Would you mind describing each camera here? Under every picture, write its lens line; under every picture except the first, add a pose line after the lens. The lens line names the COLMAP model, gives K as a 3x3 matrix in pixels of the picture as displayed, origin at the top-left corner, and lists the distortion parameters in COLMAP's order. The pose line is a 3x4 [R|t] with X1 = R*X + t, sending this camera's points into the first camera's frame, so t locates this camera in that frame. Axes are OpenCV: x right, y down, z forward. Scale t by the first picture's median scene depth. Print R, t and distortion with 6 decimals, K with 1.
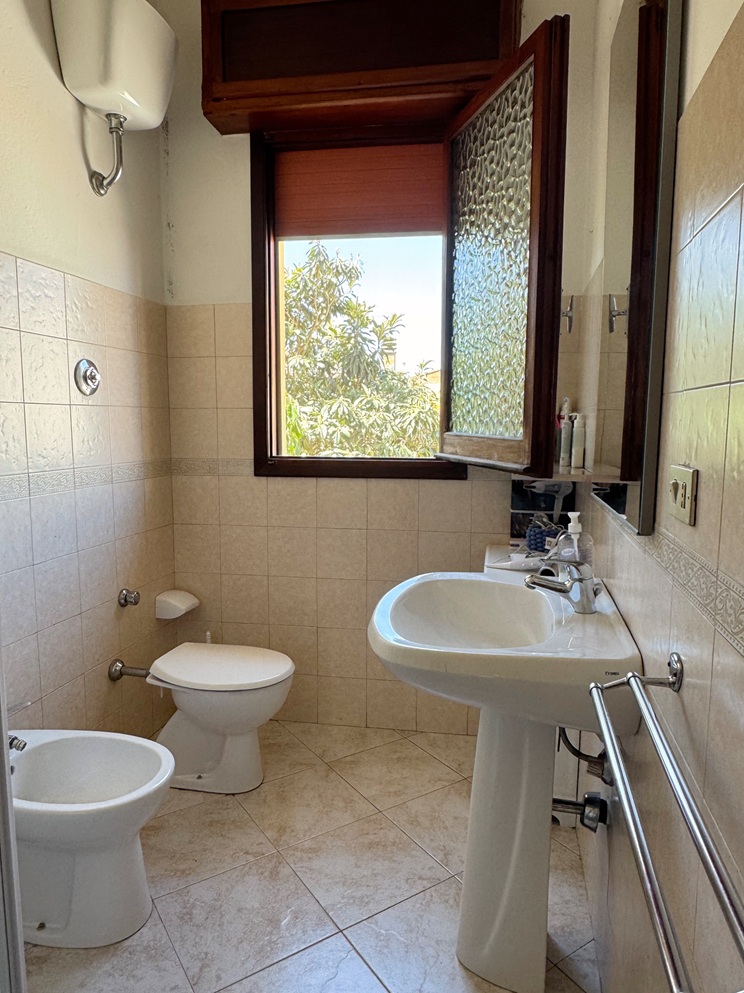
lens RADIAL K [[657.6, 0, 368.2], [0, 657.6, 495.6], [0, 0, 1]] dist [-0.000860, 0.012316]
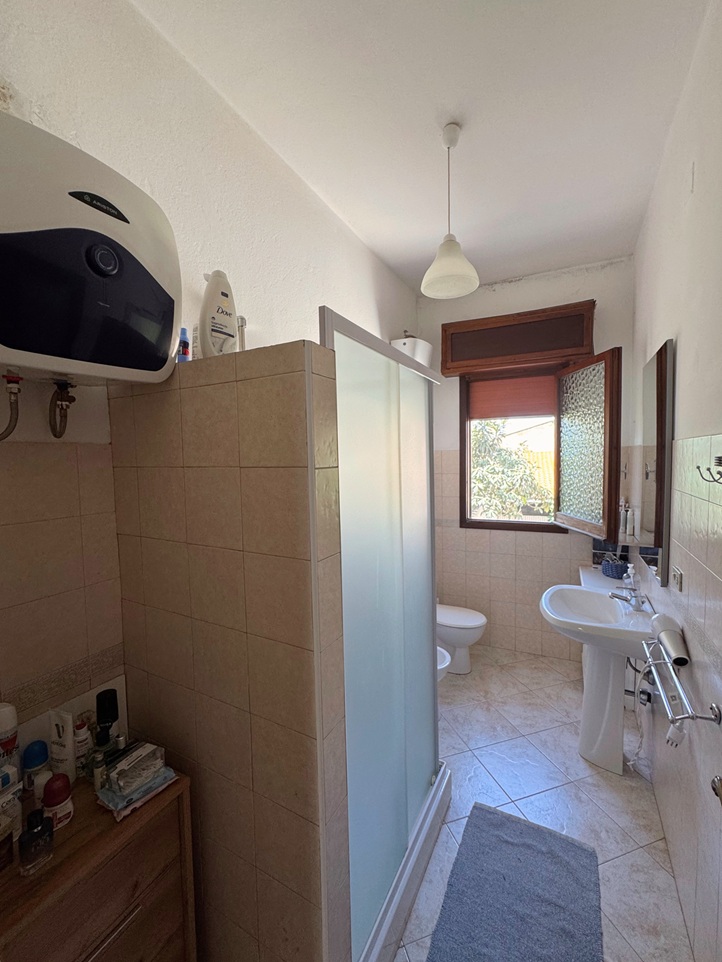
lens RADIAL K [[390.8, 0, 366.2], [0, 390.8, 484.9], [0, 0, 1]] dist [0.002092, 0.000198]
pose [[0.963500, -0.004871, -0.267662, -0.159287], [-0.009504, 0.998582, -0.052384, -0.129953], [0.267538, 0.053016, 0.962088, -0.437233]]
